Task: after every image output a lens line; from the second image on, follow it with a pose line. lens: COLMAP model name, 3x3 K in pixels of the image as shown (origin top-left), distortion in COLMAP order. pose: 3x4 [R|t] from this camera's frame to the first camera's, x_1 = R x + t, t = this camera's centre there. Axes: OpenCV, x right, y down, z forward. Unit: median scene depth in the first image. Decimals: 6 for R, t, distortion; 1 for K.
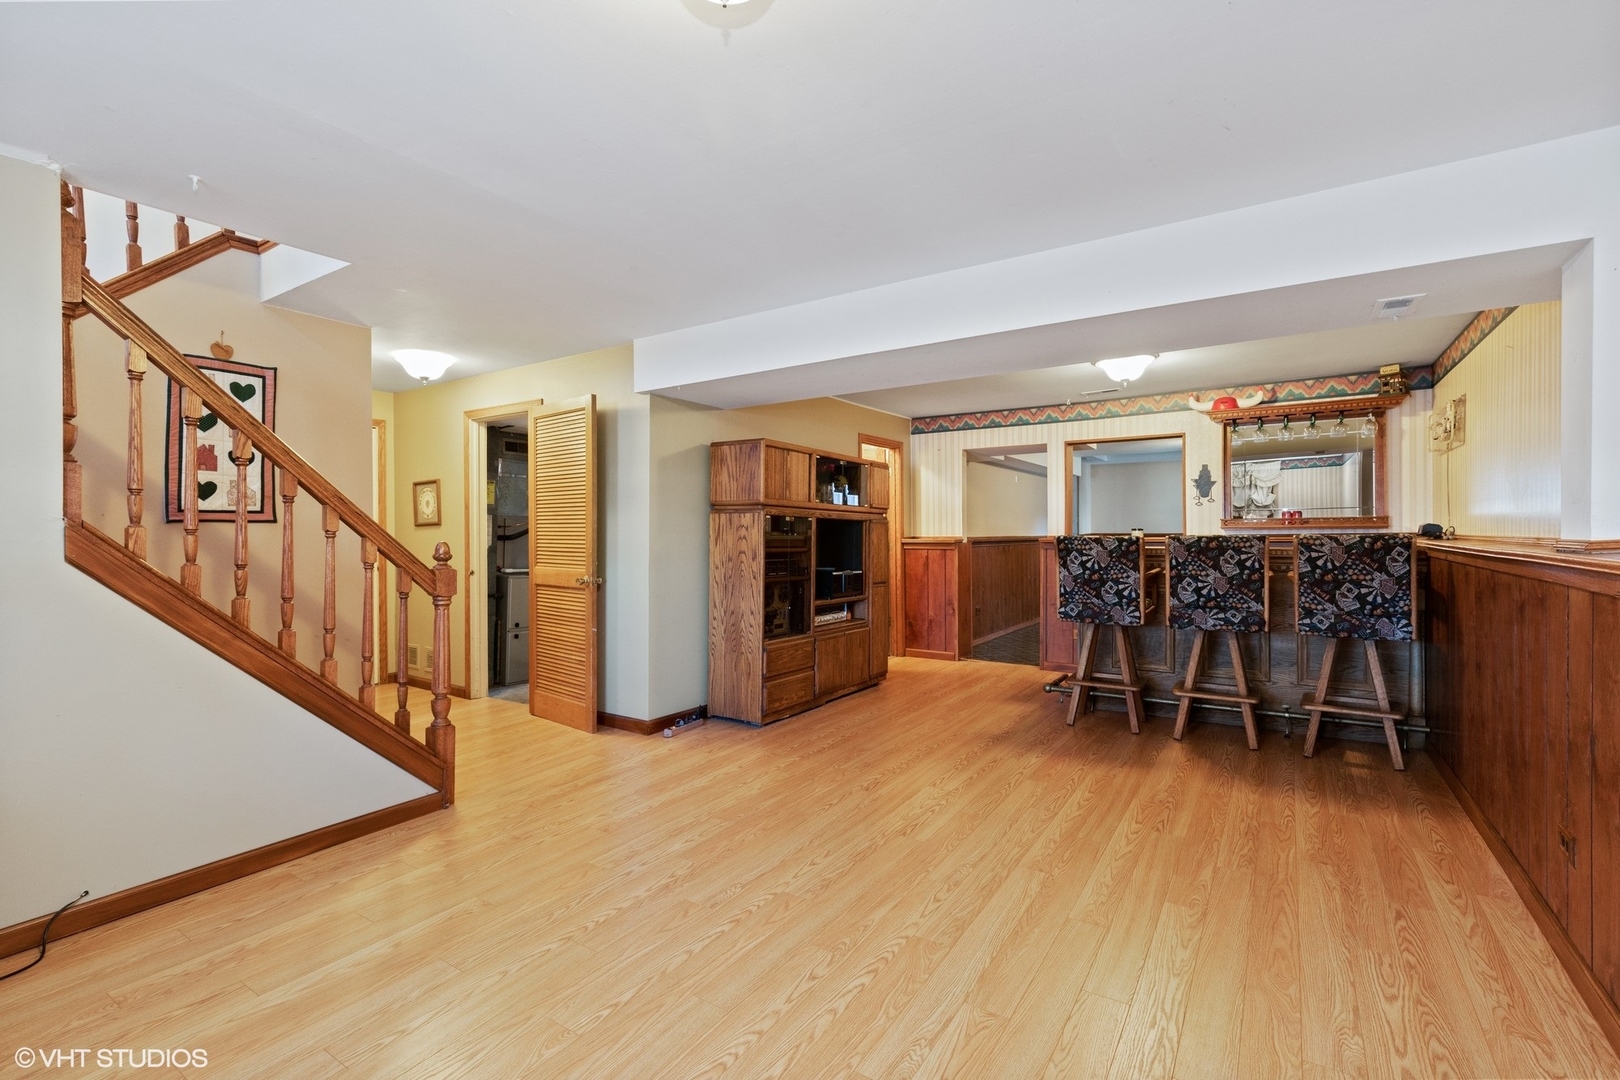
lens RADIAL K [[729.5, 0, 812.3], [0, 729.5, 535.1], [0, 0, 1]] dist [0.005473, 0.000586]
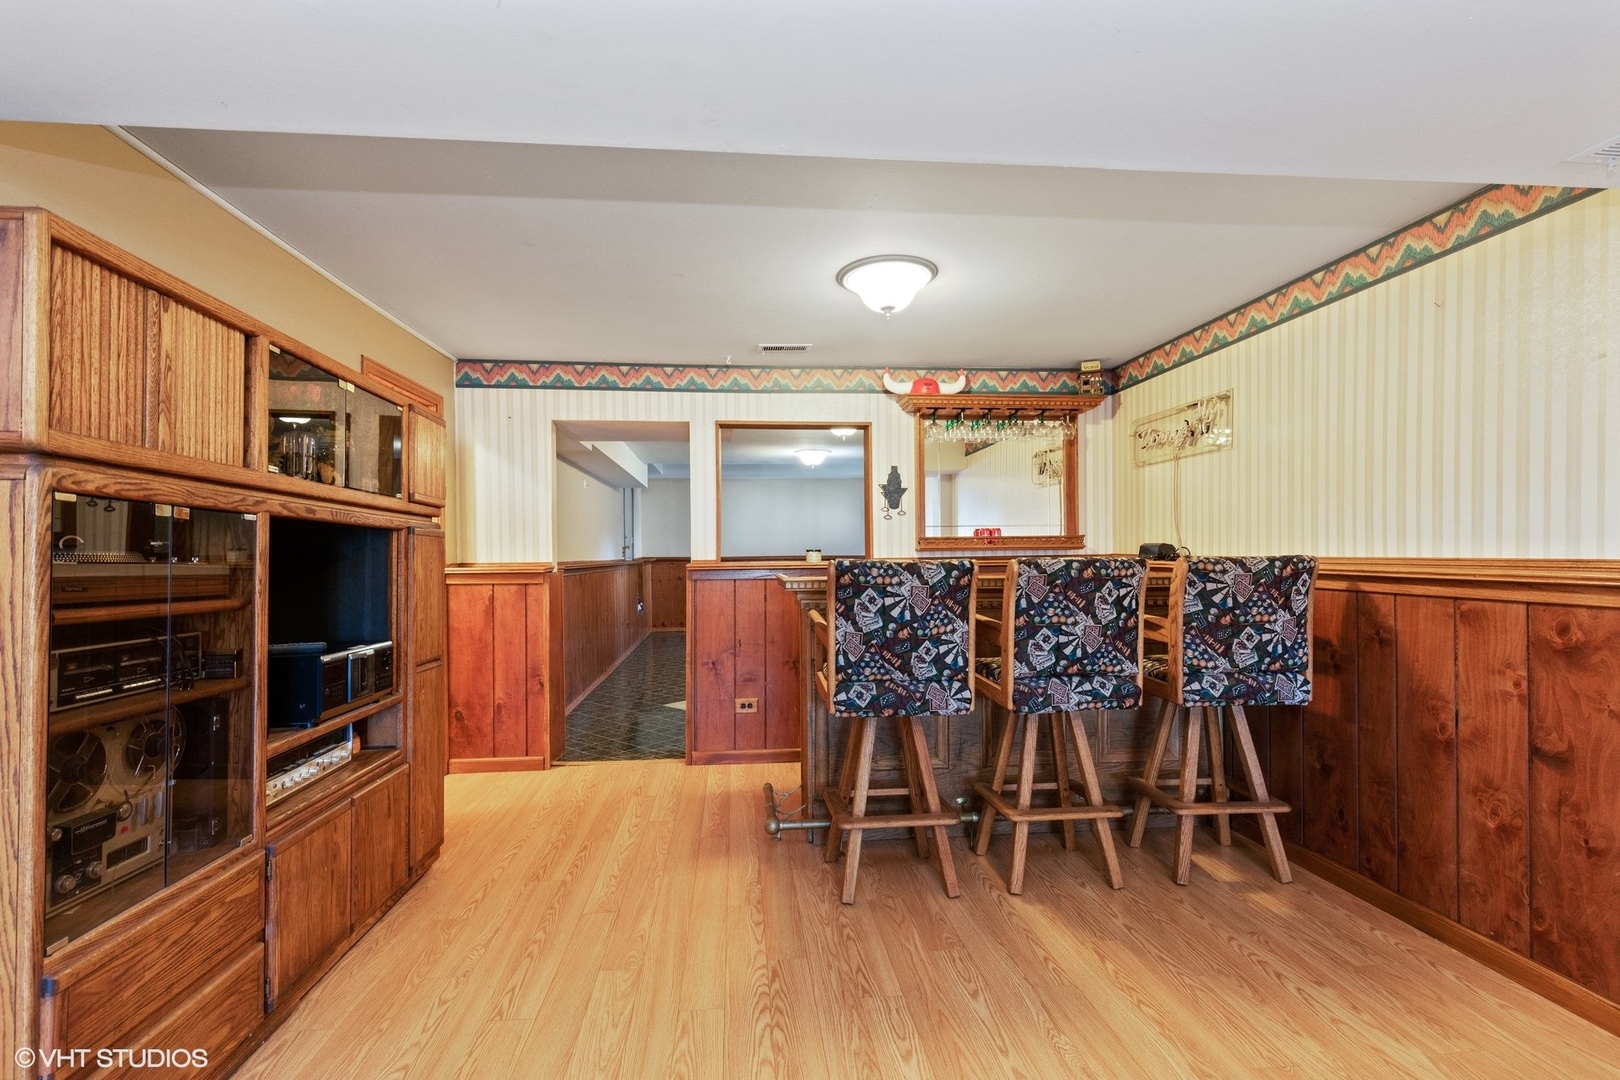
lens RADIAL K [[729.5, 0, 807.3], [0, 729.5, 556.9], [0, 0, 1]] dist [0.005473, 0.000586]
pose [[0.782481, -0.002529, 0.622669, -0.012540], [0.004472, 0.999989, -0.001558, -0.000703], [-0.622658, 0.004003, 0.782484, 0.556493]]
